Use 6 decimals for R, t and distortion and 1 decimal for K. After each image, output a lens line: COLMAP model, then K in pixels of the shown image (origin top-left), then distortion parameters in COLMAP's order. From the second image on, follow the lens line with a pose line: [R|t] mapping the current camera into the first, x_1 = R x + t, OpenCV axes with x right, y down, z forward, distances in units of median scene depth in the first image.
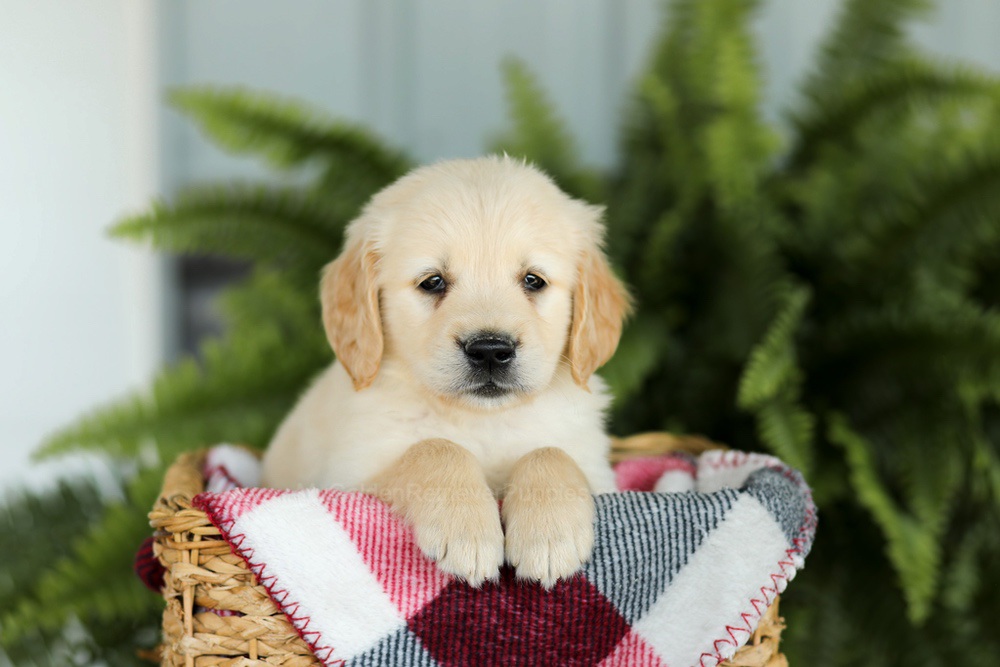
lens RADIAL K [[2754.7, 0, 512.5], [0, 2754.7, 323.5], [0, 0, 1]] dist [0.544919, 0.000000]
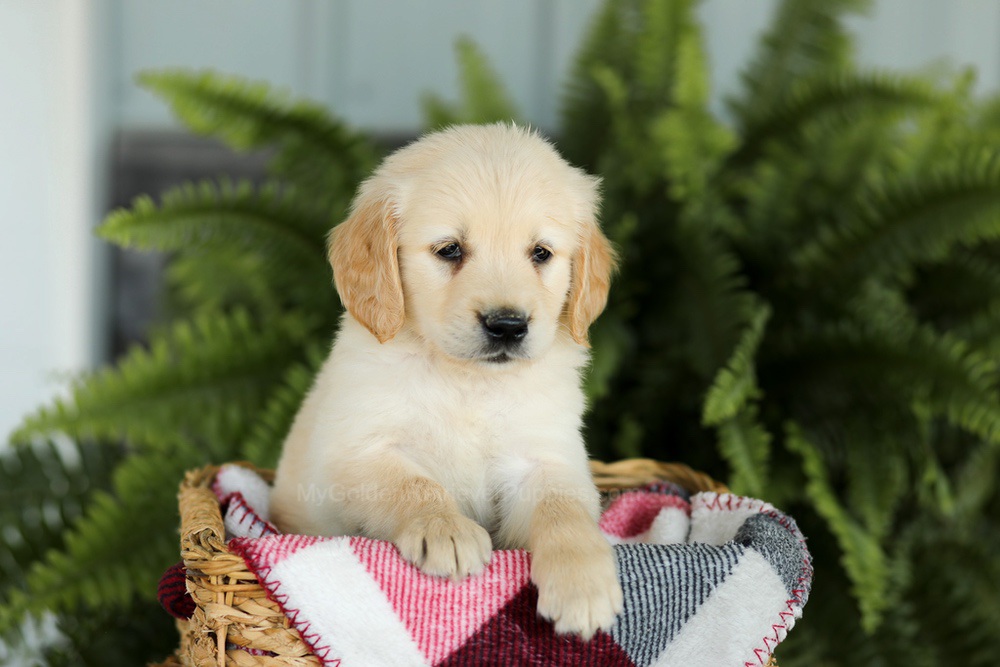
lens RADIAL K [[2754.7, 0, 509.4], [0, 2754.7, 343.0], [0, 0, 1]] dist [0.544919, 0.000000]
pose [[0.997045, 0.024455, 0.072824, -0.088050], [-0.029763, 0.996908, 0.072727, -0.092206], [-0.070820, -0.074680, 0.994690, -0.044508]]
